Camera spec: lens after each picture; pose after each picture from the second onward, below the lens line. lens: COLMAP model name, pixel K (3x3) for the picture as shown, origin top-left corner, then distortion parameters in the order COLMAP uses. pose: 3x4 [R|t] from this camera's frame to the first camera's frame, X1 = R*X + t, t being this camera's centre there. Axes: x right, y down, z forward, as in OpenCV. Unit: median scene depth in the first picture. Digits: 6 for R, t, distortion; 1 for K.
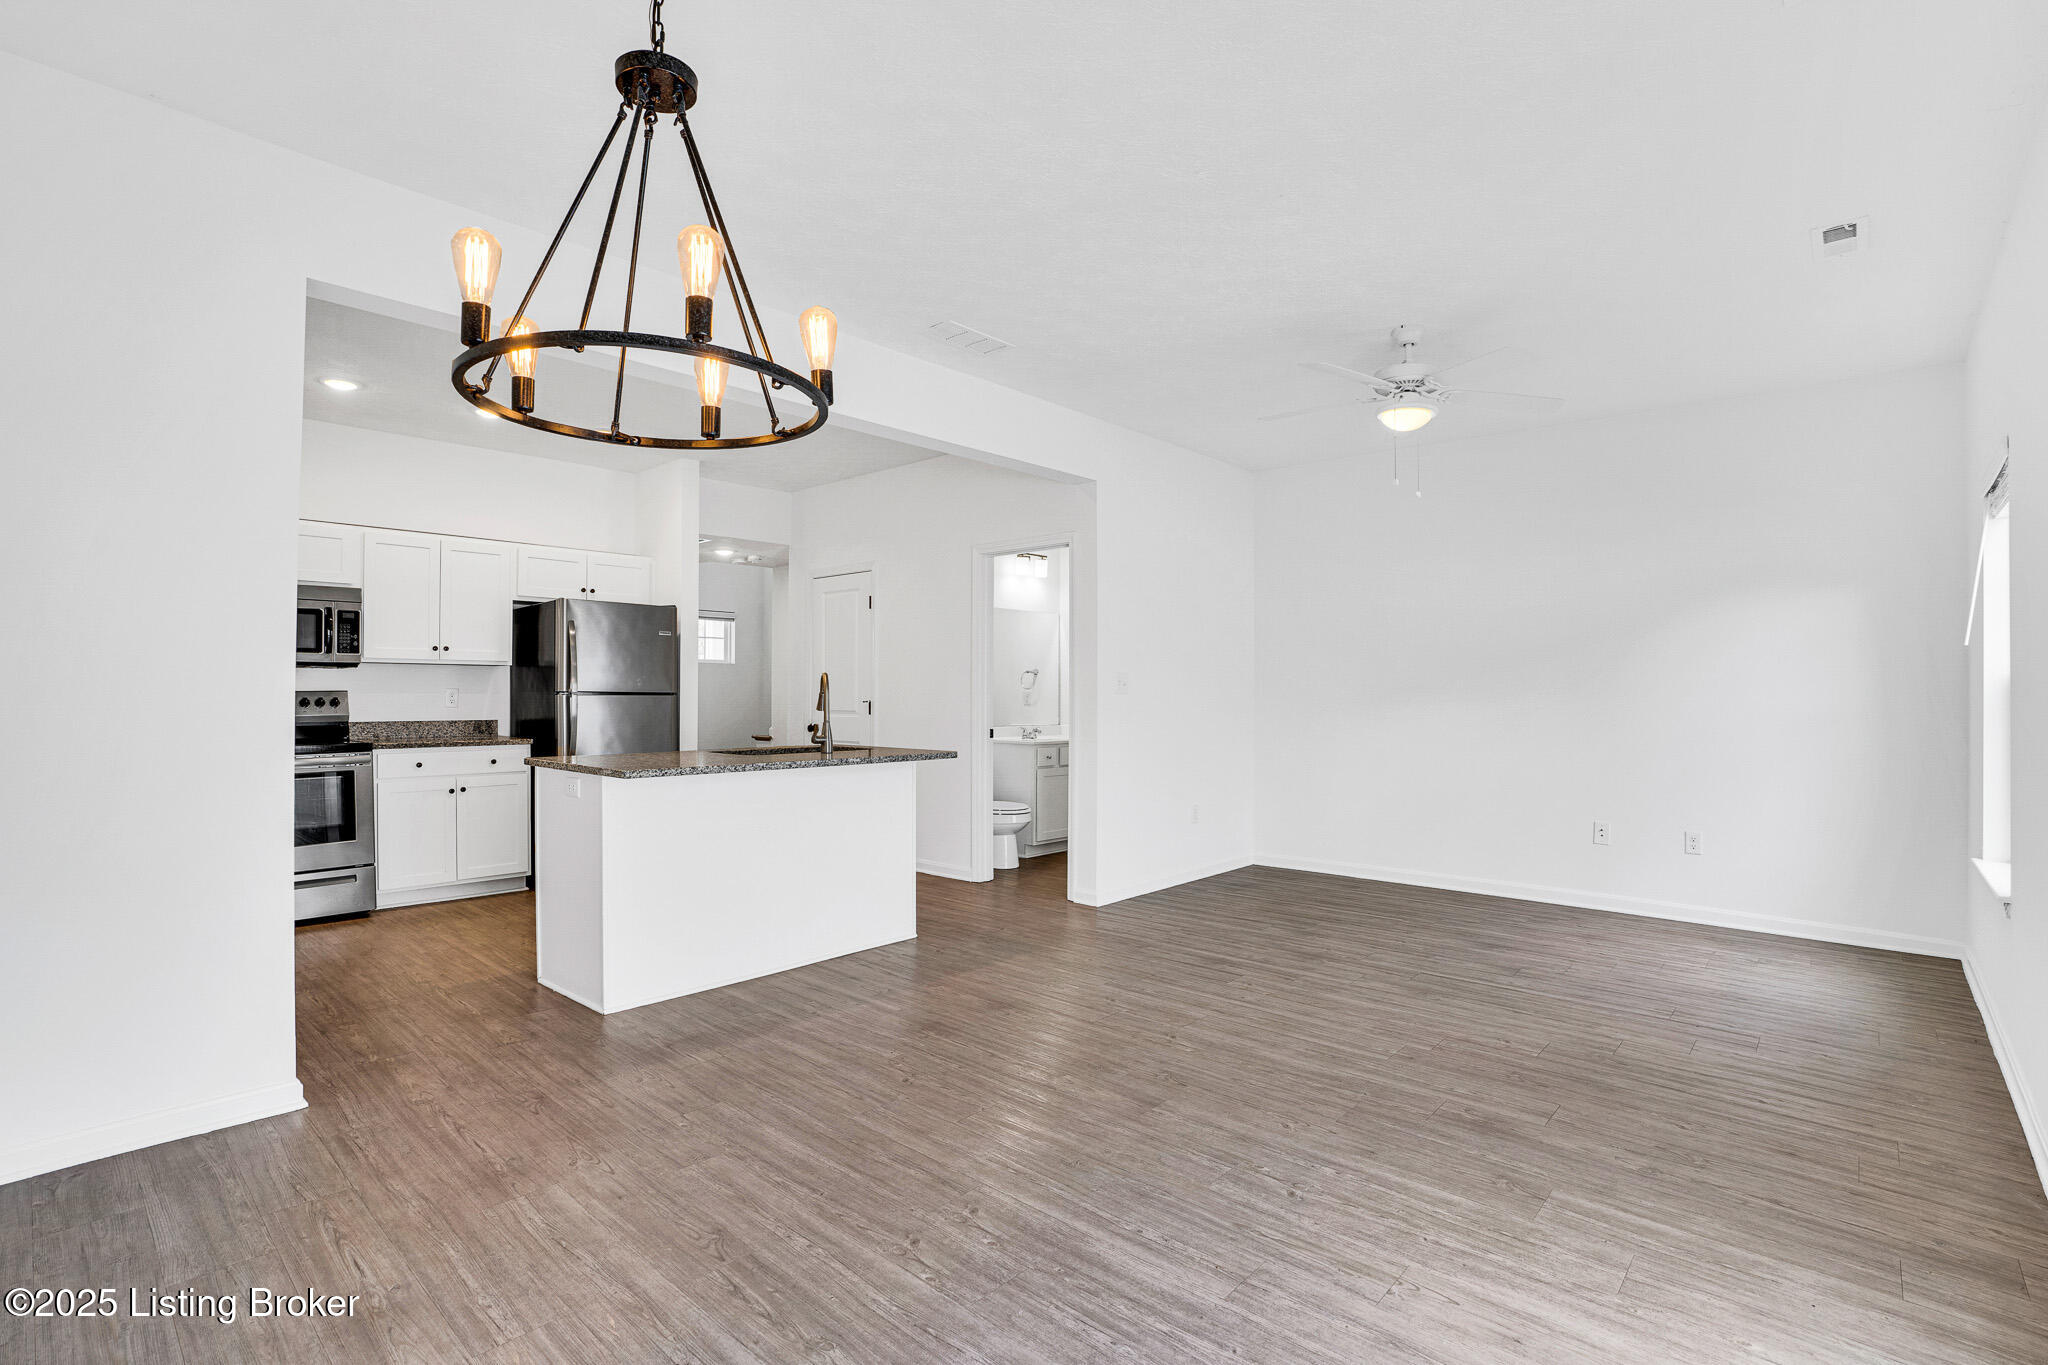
lens RADIAL K [[956.7, 0, 1024.0], [0, 956.7, 682.5], [0, 0, 1]] dist [-0.033155, 0.000507]
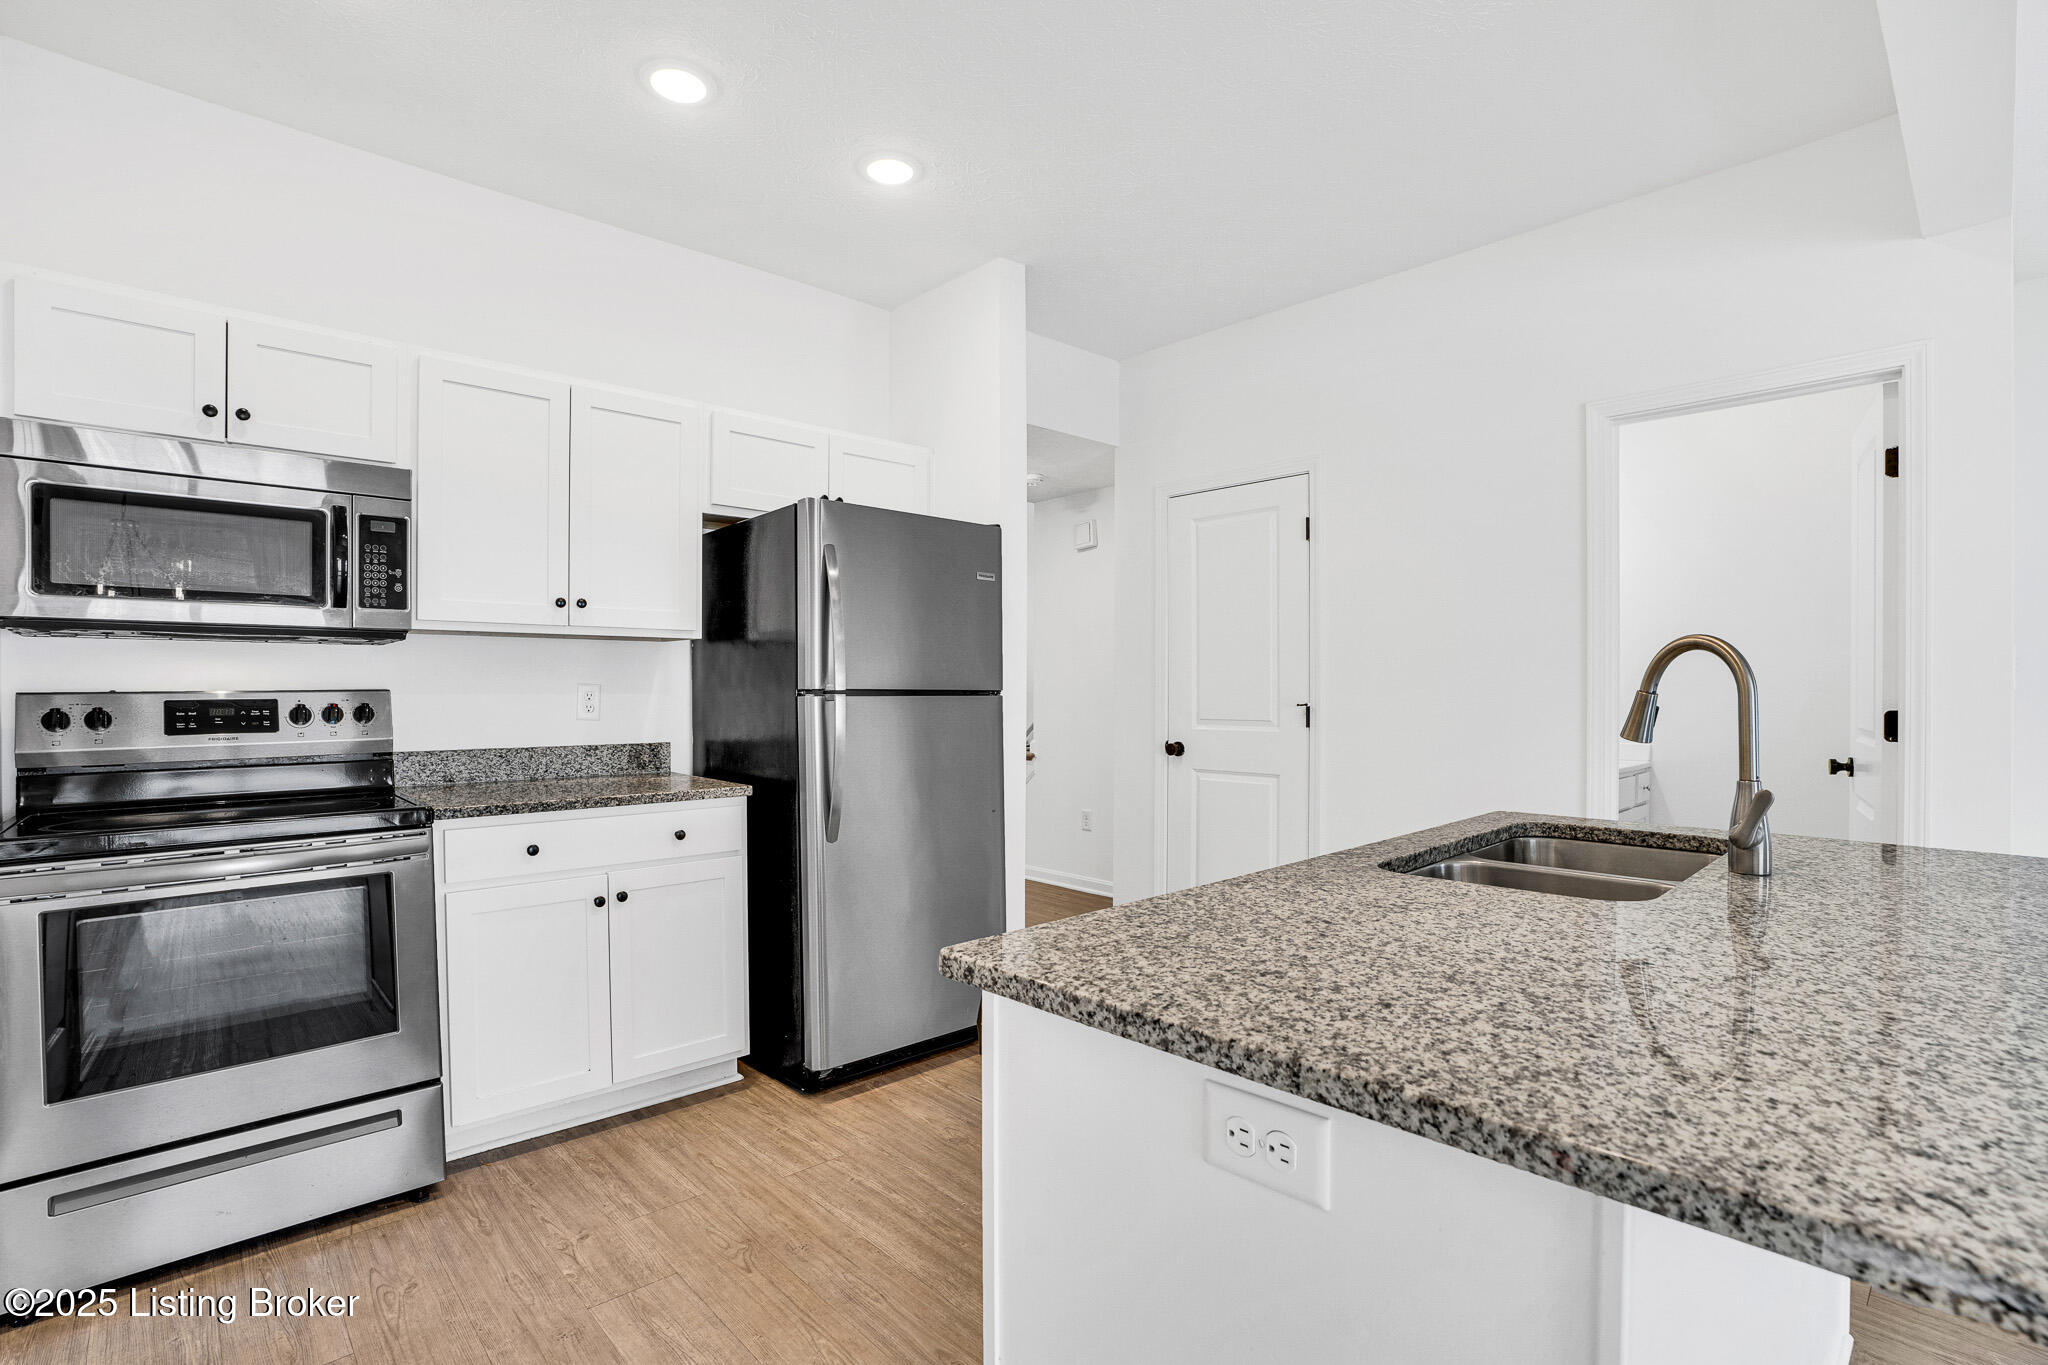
lens RADIAL K [[956.7, 0, 1024.0], [0, 956.7, 682.5], [0, 0, 1]] dist [-0.033155, 0.000507]
pose [[0.996953, -0.000741, -0.077996, -0.358356], [0.001652, 0.999931, 0.011614, 0.000192], [0.077982, -0.011708, 0.996886, 0.546970]]
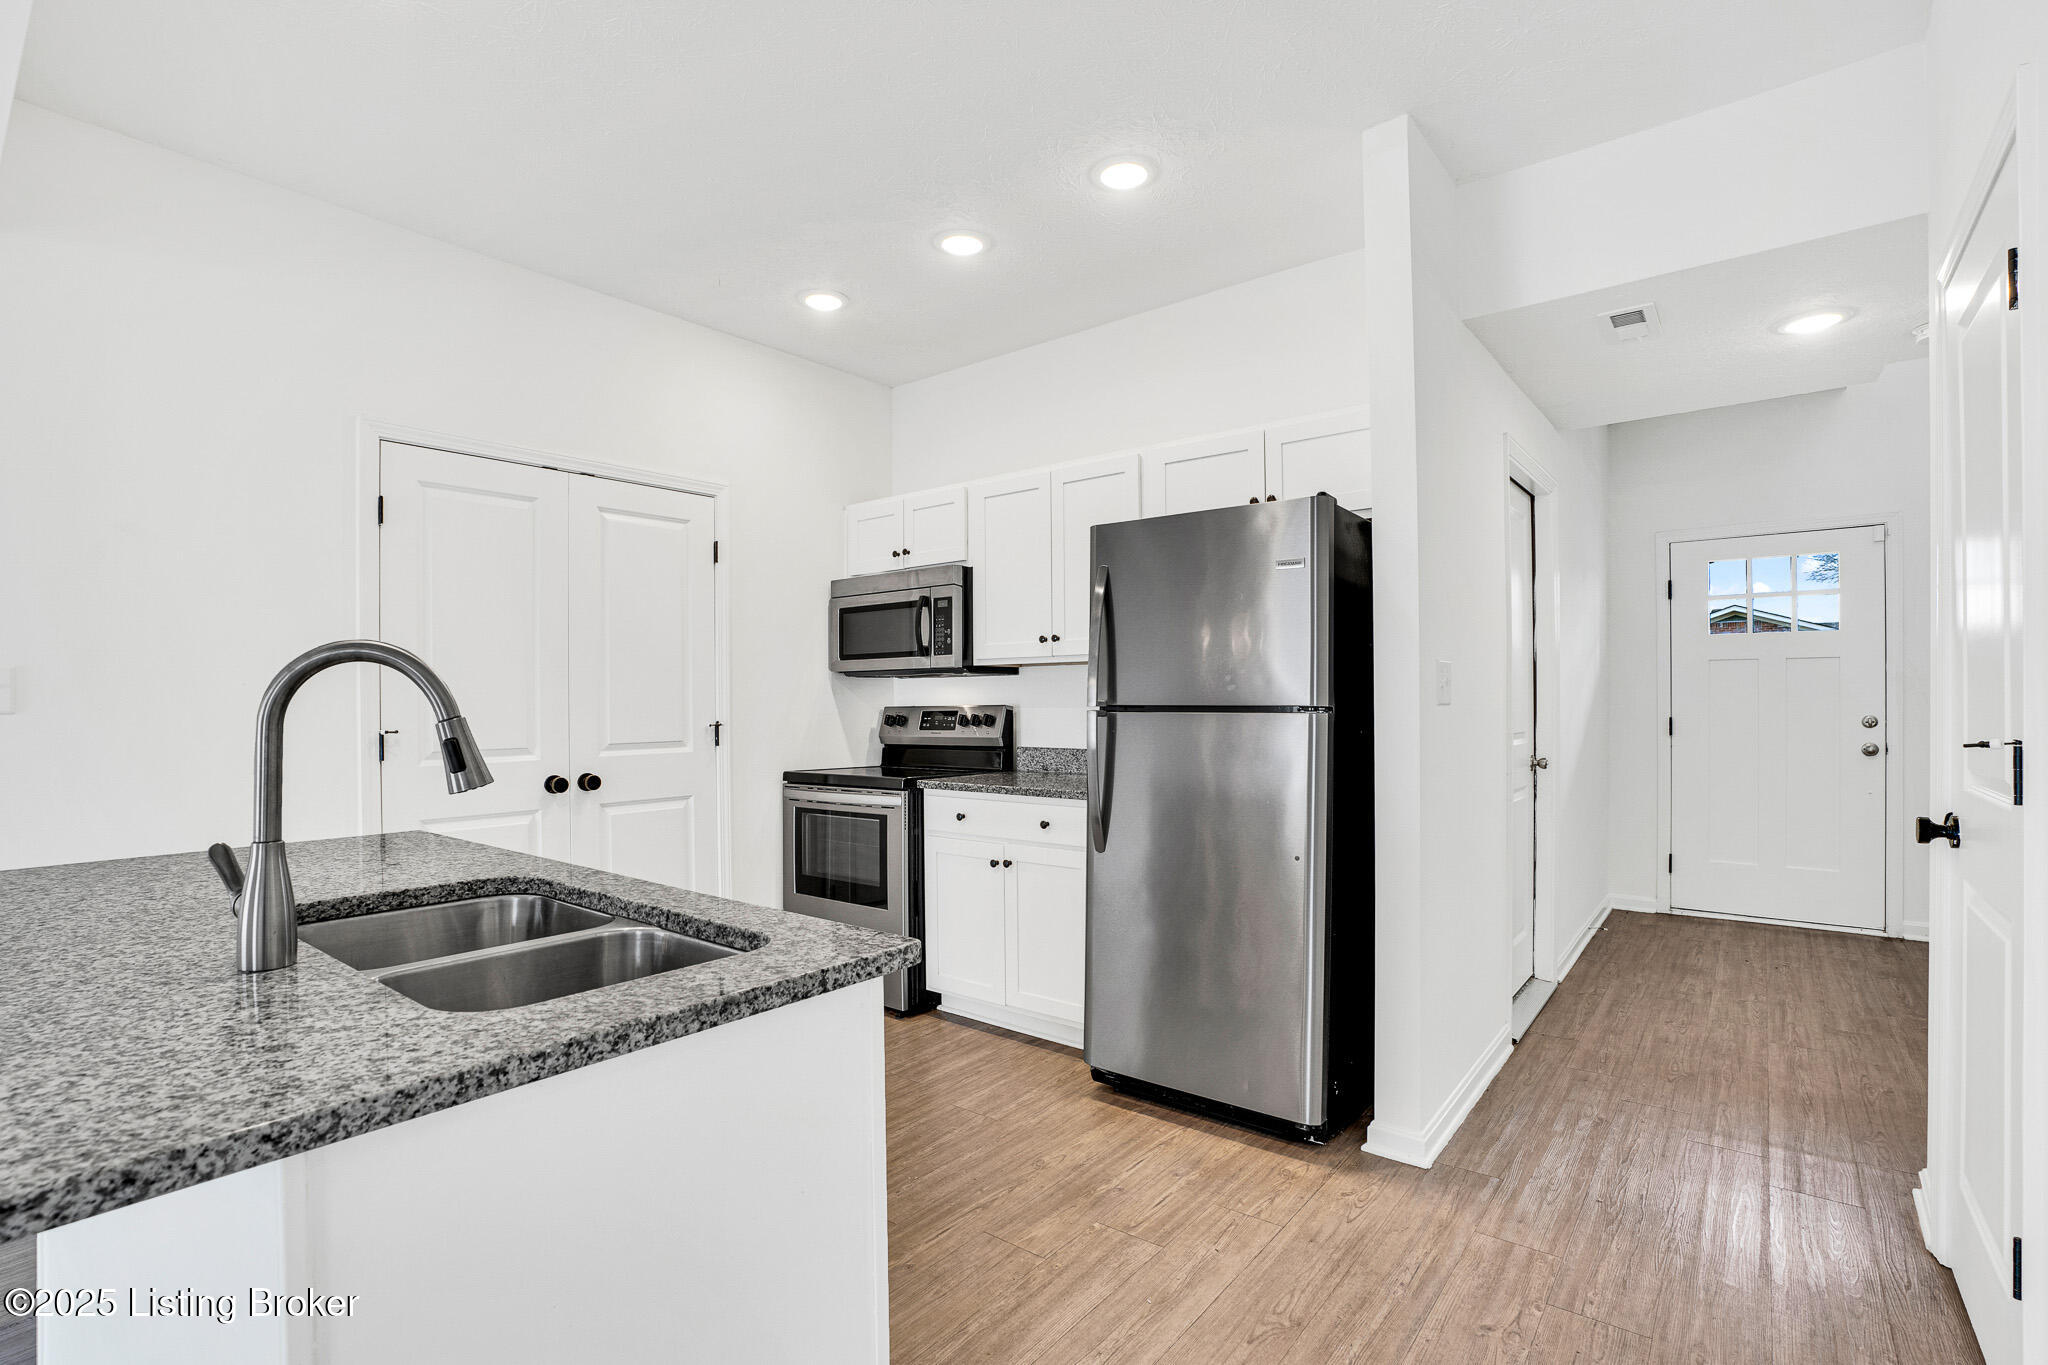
lens RADIAL K [[948.5, 0, 1020.8], [0, 948.5, 700.0], [0, 0, 1]] dist [-0.049652, -0.000030]
pose [[0.072490, -0.003530, -0.997363, 0.029197], [0.019176, 0.999814, -0.002145, 0.007124], [0.997185, -0.018970, 0.072544, 0.975931]]
